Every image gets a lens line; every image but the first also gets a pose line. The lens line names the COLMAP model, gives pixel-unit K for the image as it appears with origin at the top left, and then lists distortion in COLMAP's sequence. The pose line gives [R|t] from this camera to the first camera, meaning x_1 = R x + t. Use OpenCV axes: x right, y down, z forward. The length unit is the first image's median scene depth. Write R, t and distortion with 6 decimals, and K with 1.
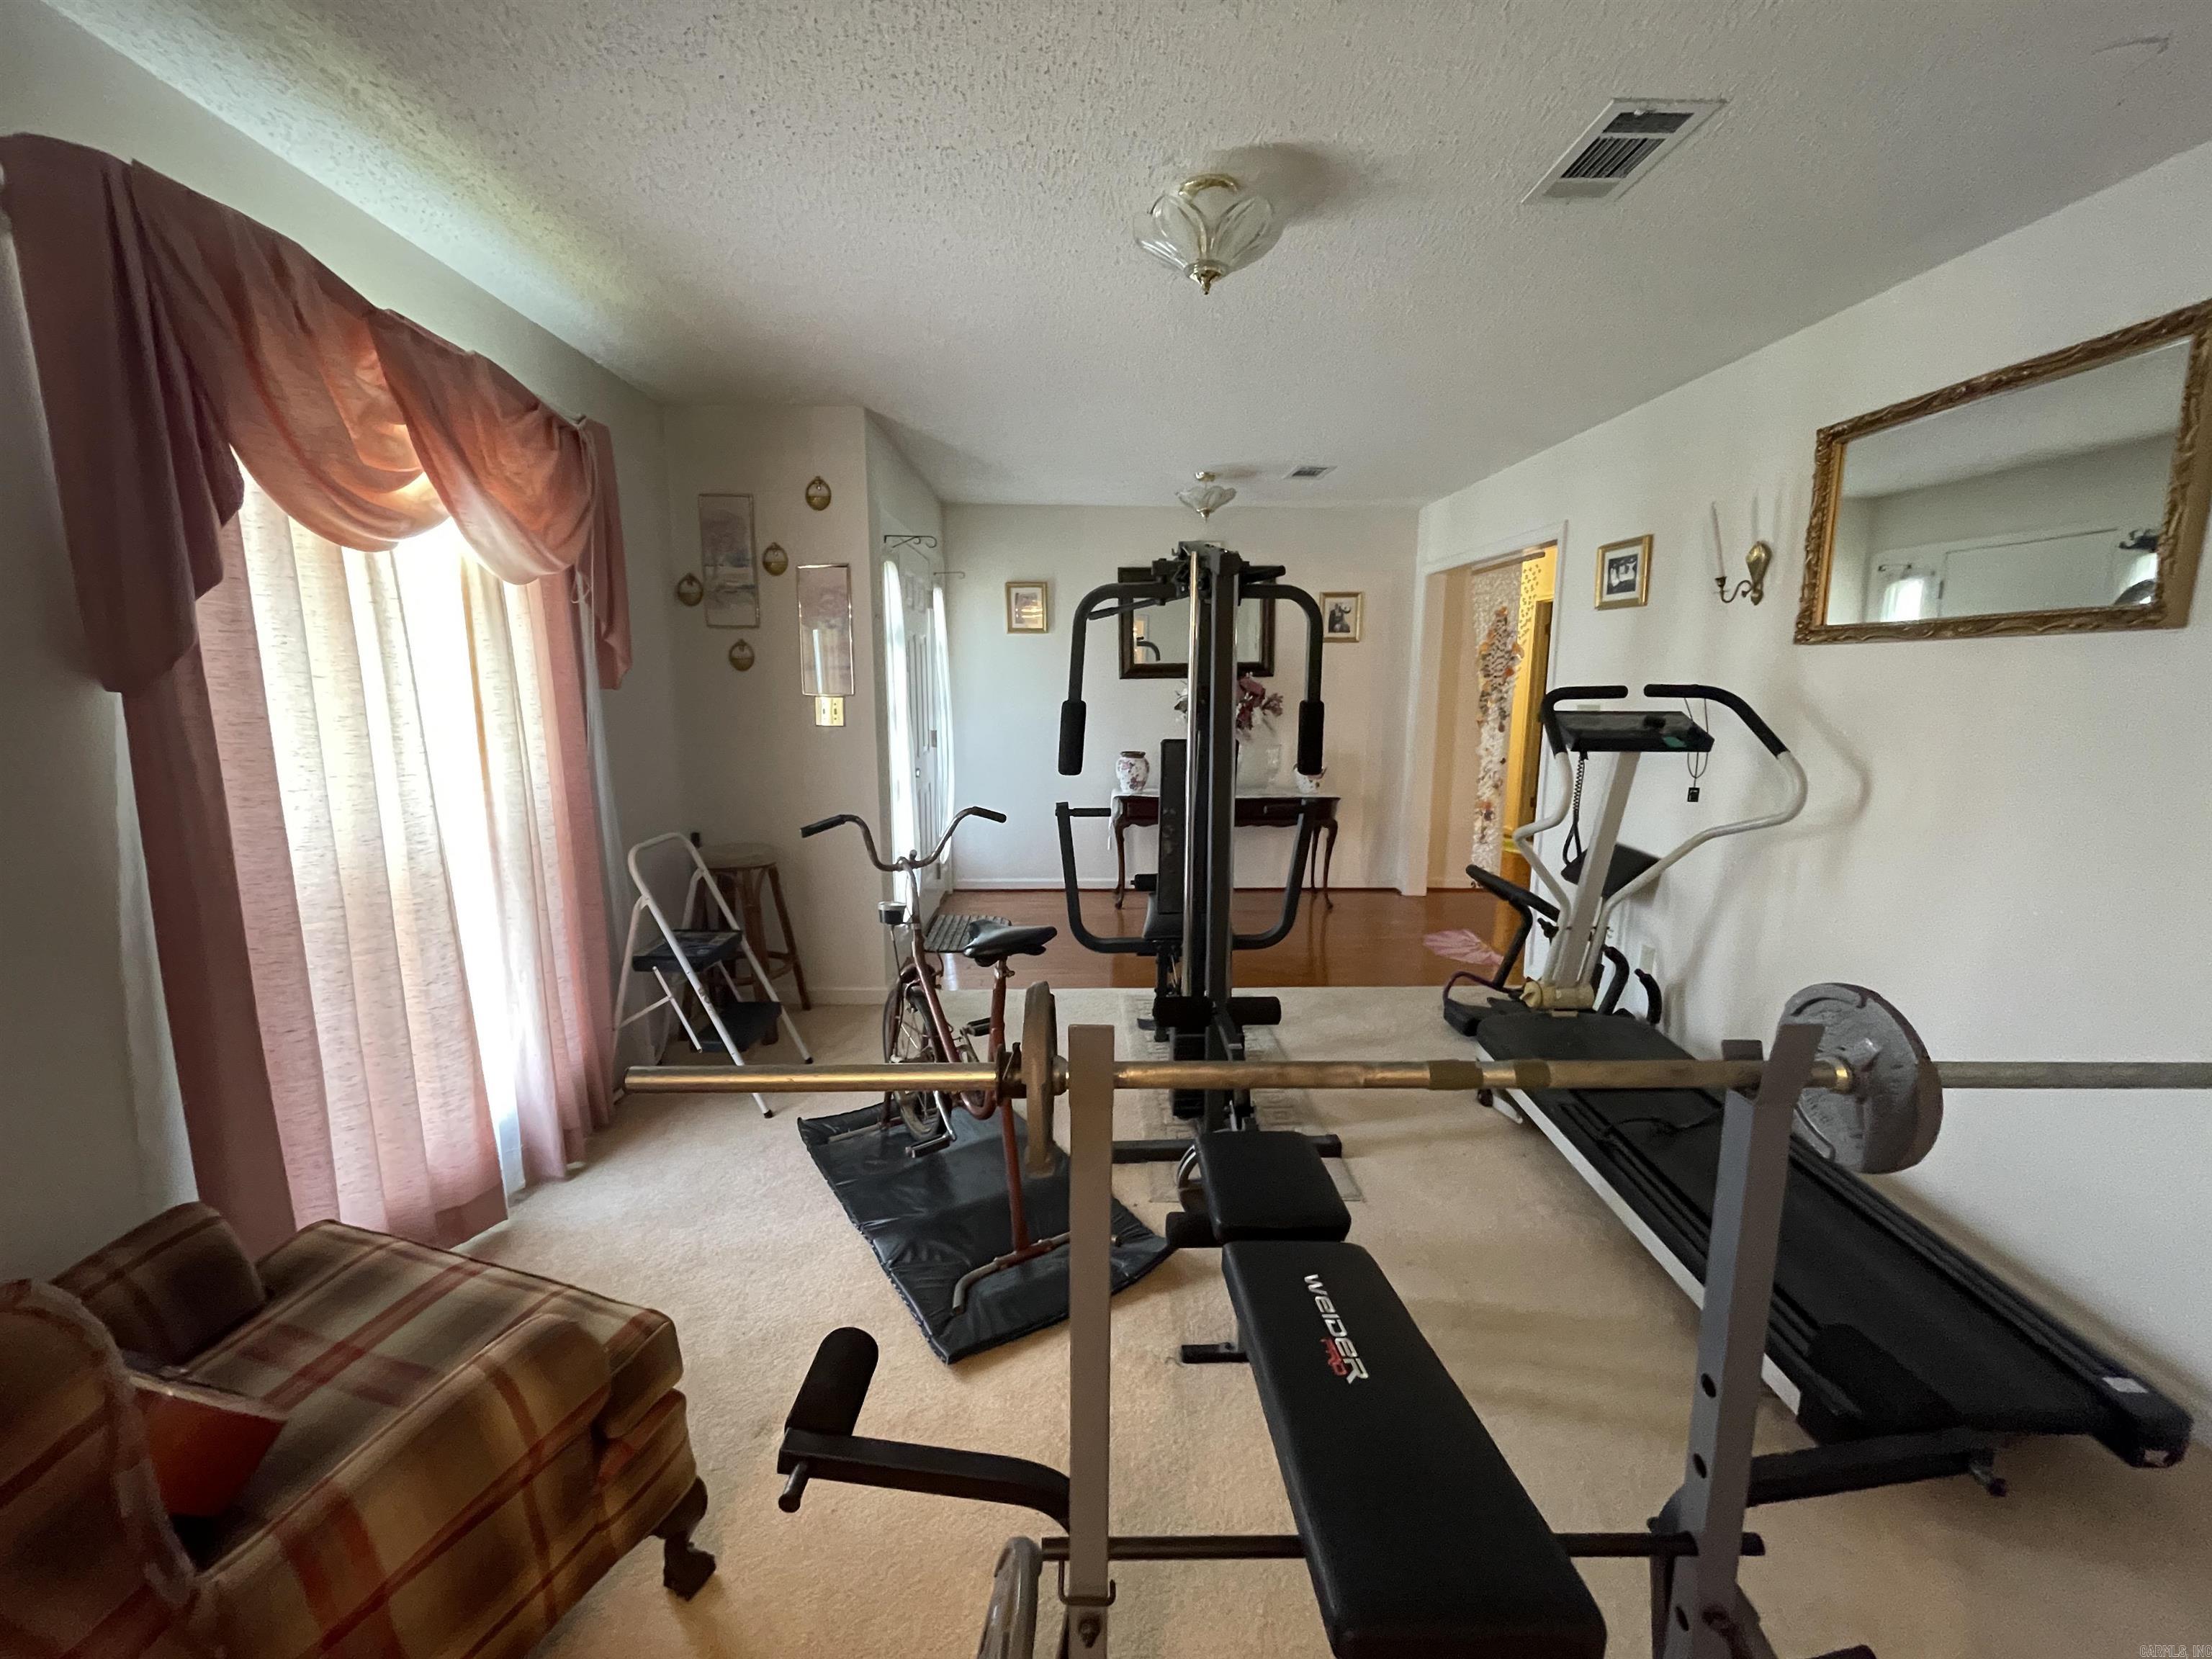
lens RADIAL K [[888.1, 0, 1109.4], [0, 888.1, 823.7], [0, 0, 1]] dist [-0.007143, -0.000033]
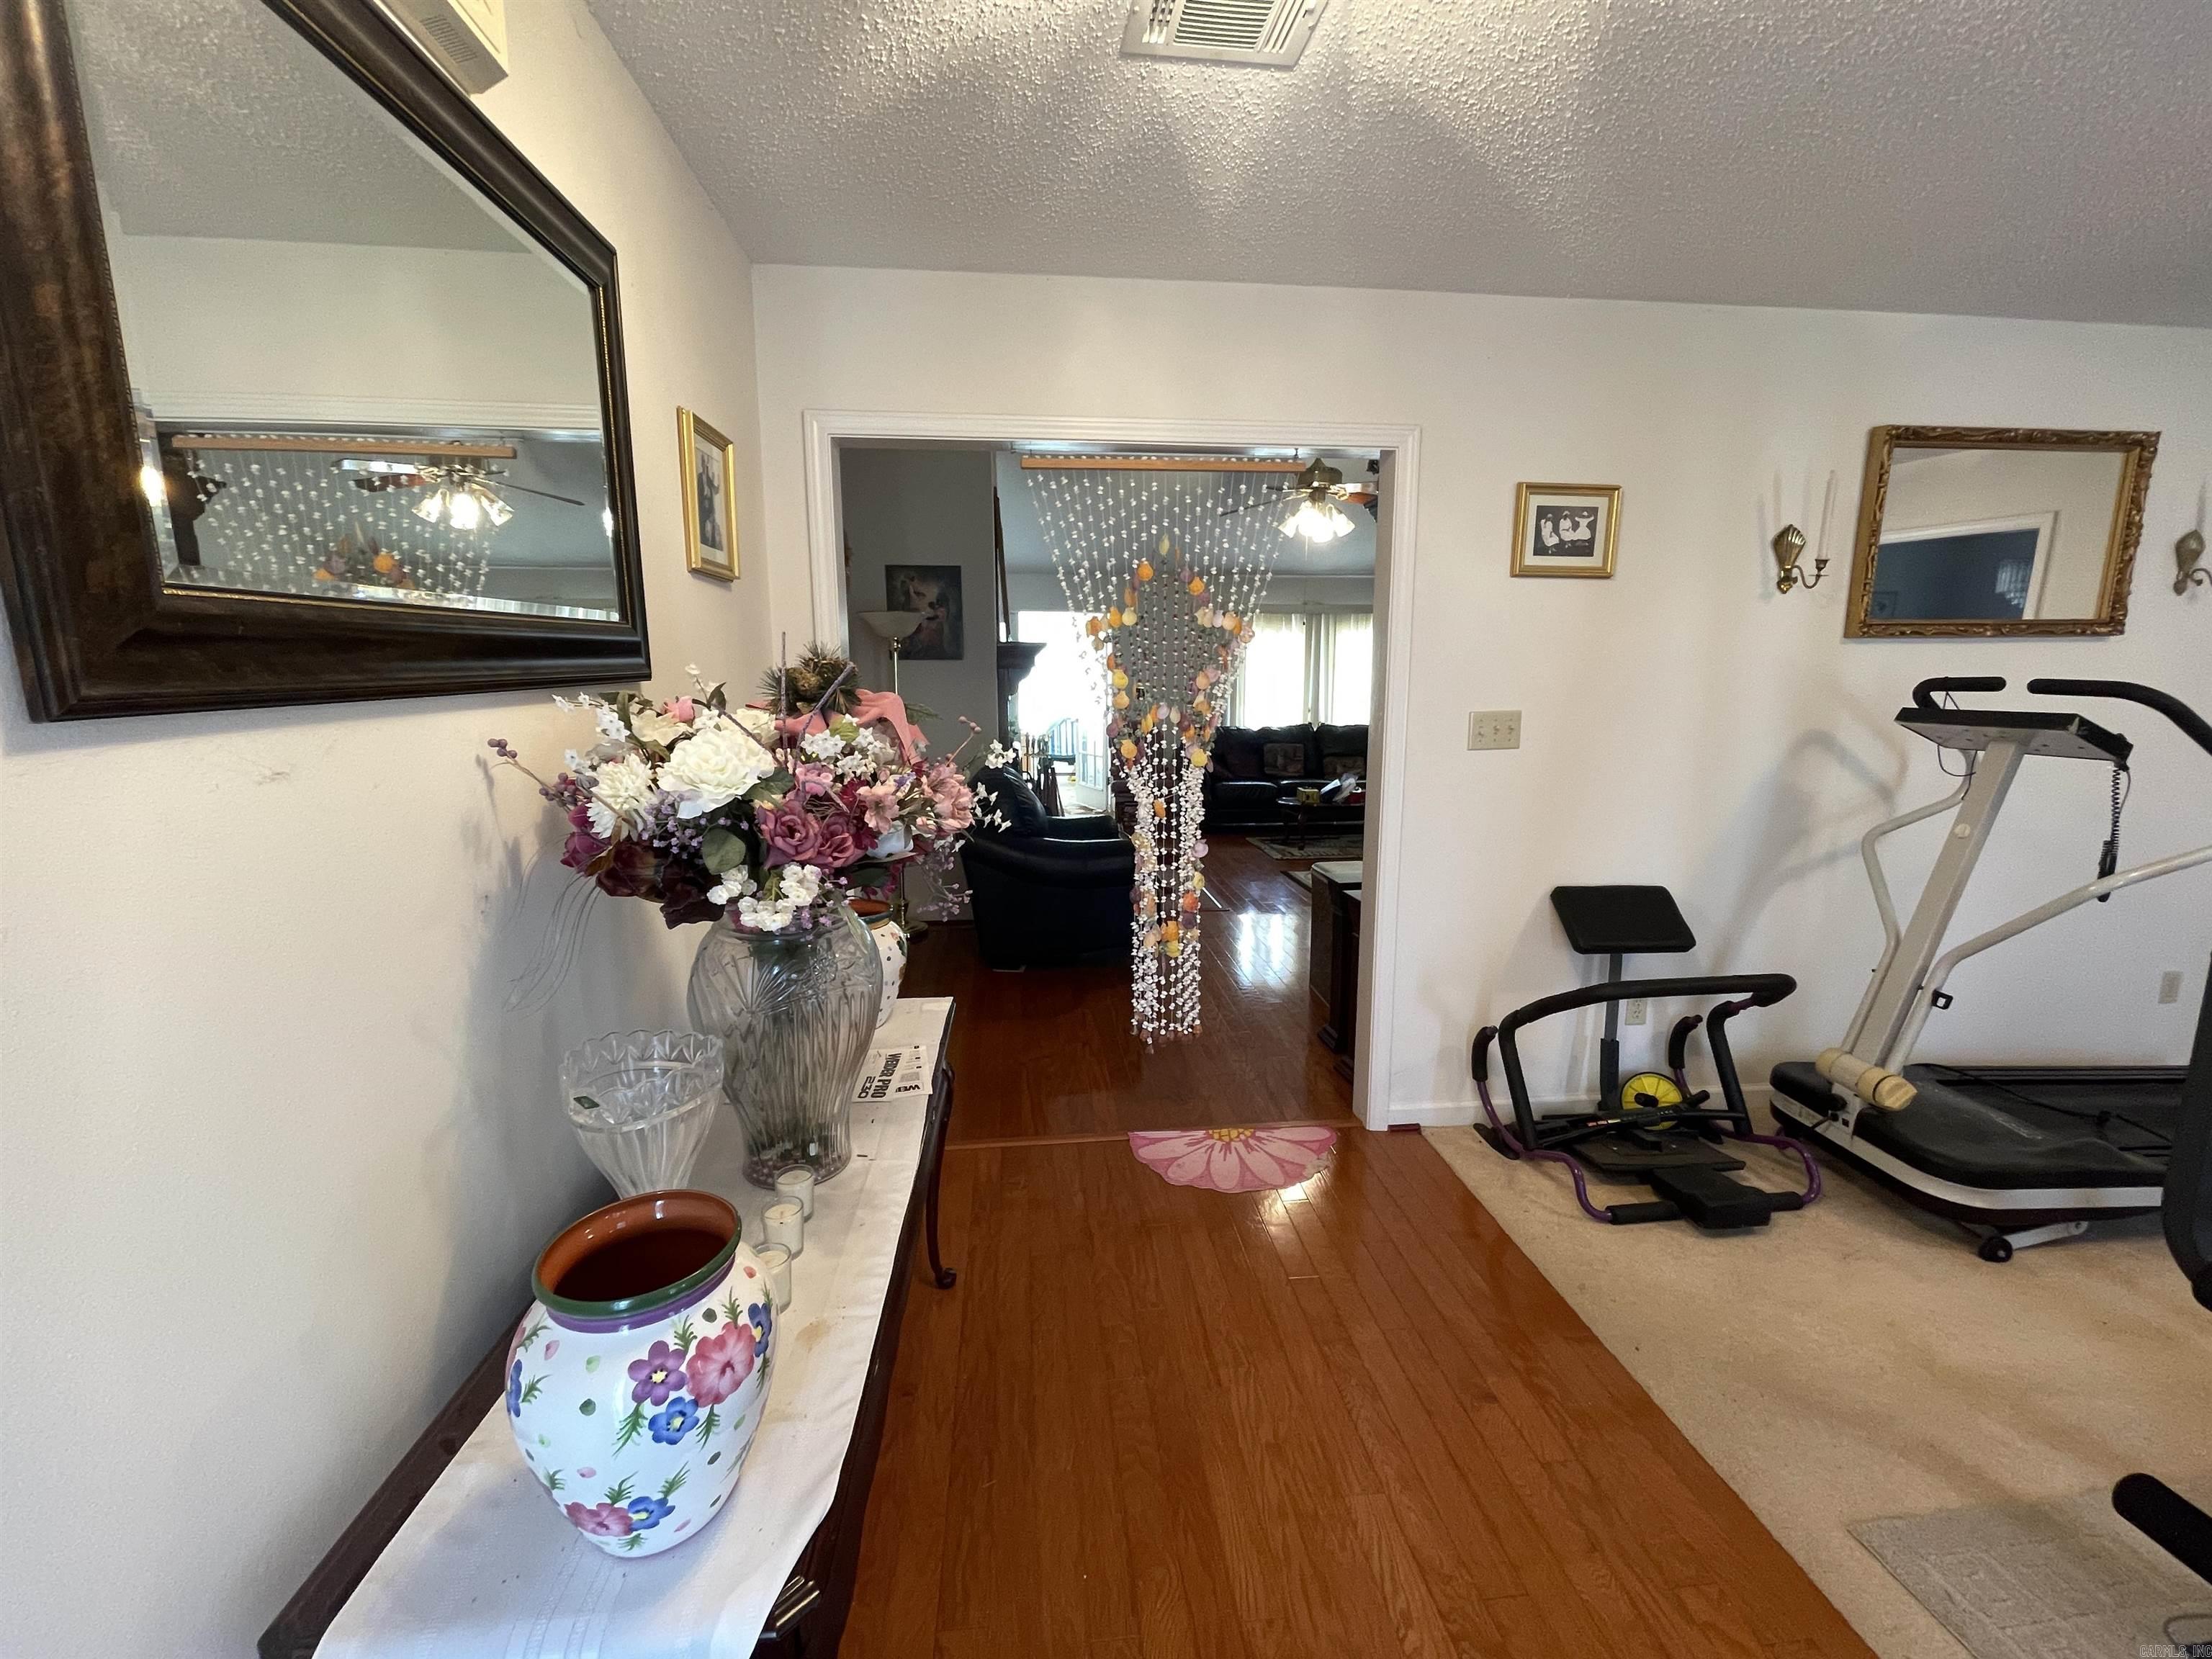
lens RADIAL K [[888.1, 0, 1109.4], [0, 888.1, 823.7], [0, 0, 1]] dist [-0.007143, -0.000033]
pose [[-0.095500, -0.169944, 0.980815, -0.128233], [0.177265, 0.966666, 0.184752, -0.254189], [-0.979519, 0.191508, -0.062191, 1.470702]]
